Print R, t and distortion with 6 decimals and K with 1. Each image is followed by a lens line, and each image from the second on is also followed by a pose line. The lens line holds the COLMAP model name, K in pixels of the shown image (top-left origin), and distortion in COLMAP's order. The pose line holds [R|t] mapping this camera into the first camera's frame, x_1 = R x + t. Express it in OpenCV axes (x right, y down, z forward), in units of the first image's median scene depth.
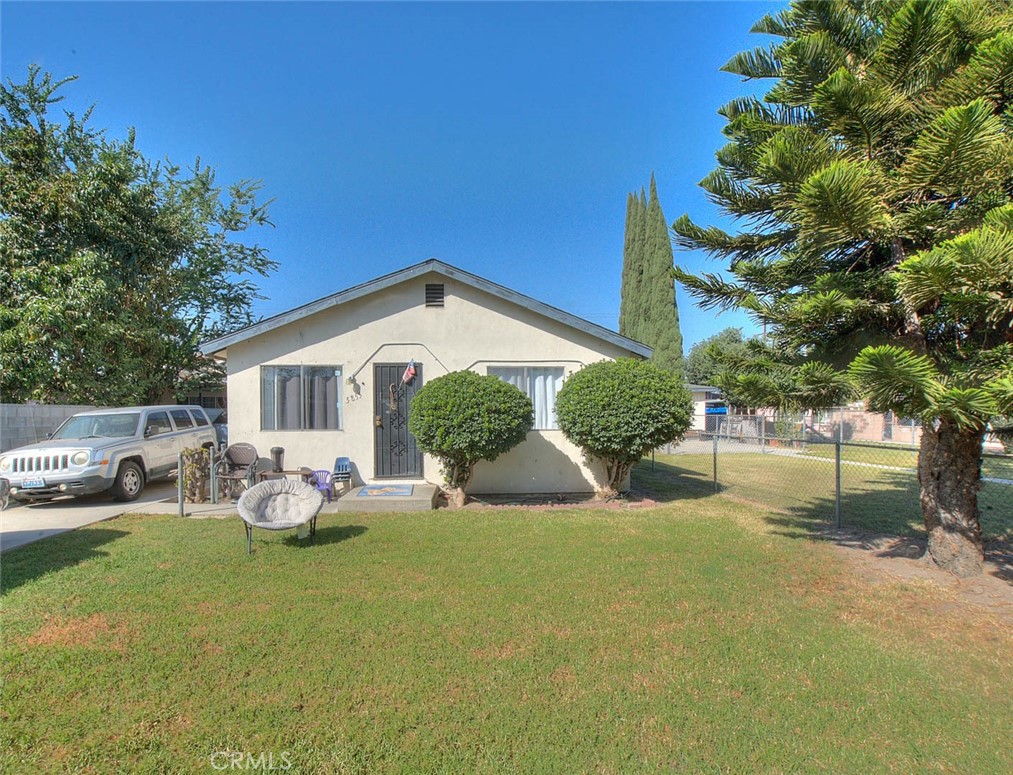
lens RADIAL K [[507.4, 0, 505.7], [0, 507.4, 408.6], [0, 0, 1]] dist [-0.013621, 0.000362]
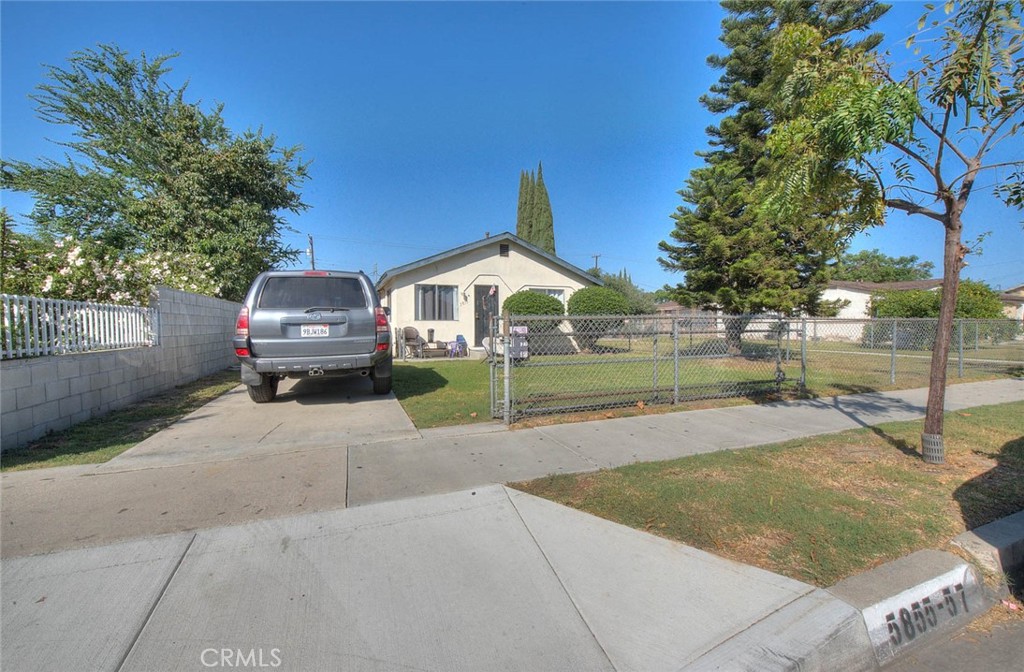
lens RADIAL K [[434.9, 0, 496.8], [0, 434.9, 328.8], [0, 0, 1]] dist [-0.001654, -0.000493]
pose [[0.947350, -0.003415, 0.320181, -0.698808], [-0.001149, 0.999900, 0.014062, 0.050877], [-0.320197, -0.013689, 0.947252, -0.557700]]
